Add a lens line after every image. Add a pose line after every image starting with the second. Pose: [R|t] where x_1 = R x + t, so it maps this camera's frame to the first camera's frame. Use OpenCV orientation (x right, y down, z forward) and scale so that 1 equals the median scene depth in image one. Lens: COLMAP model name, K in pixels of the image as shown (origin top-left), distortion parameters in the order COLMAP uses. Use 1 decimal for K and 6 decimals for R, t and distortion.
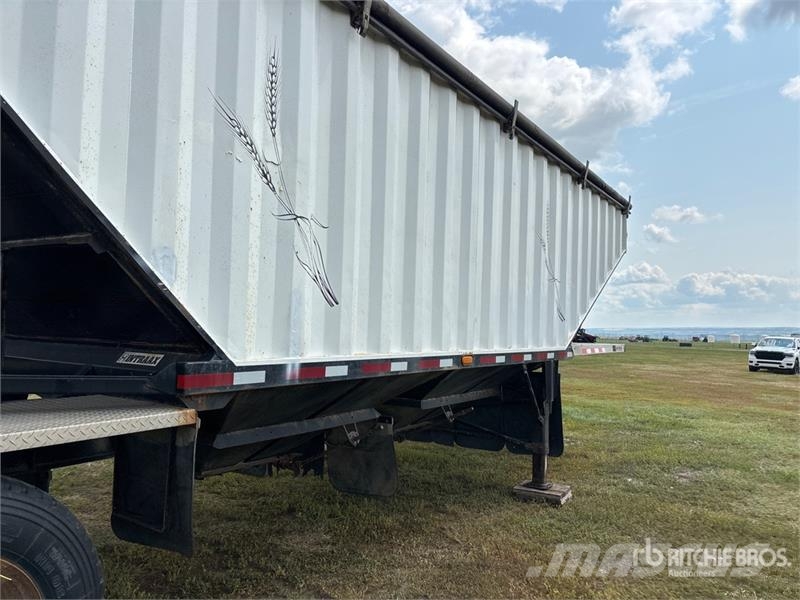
lens RADIAL K [[595.8, 0, 403.8], [0, 595.8, 296.6], [0, 0, 1]] dist [0.096303, -0.160427]
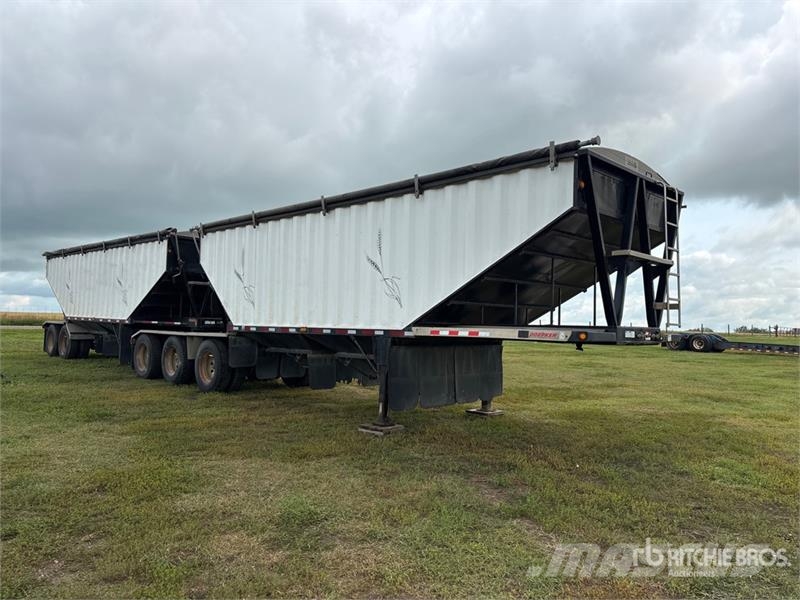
lens RADIAL K [[595.8, 0, 403.8], [0, 595.8, 296.6], [0, 0, 1]] dist [0.096303, -0.160427]
pose [[-0.202296, -0.068811, -0.976904, 2.277671], [0.034227, 0.996422, -0.077274, 0.174104], [0.978726, -0.049068, -0.199217, 1.880073]]
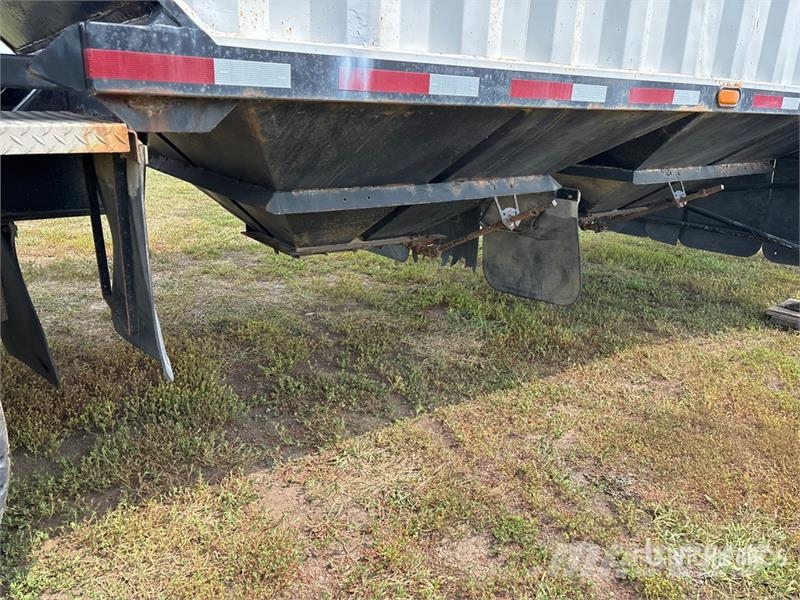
lens RADIAL K [[607.9, 0, 398.8], [0, 607.9, 294.7], [0, 0, 1]] dist [0.058849, -0.065994]
pose [[0.935375, 0.107828, -0.336818, 0.032655], [0.012225, 0.941958, 0.335508, 0.086184], [0.353445, -0.317944, 0.879766, 0.329048]]
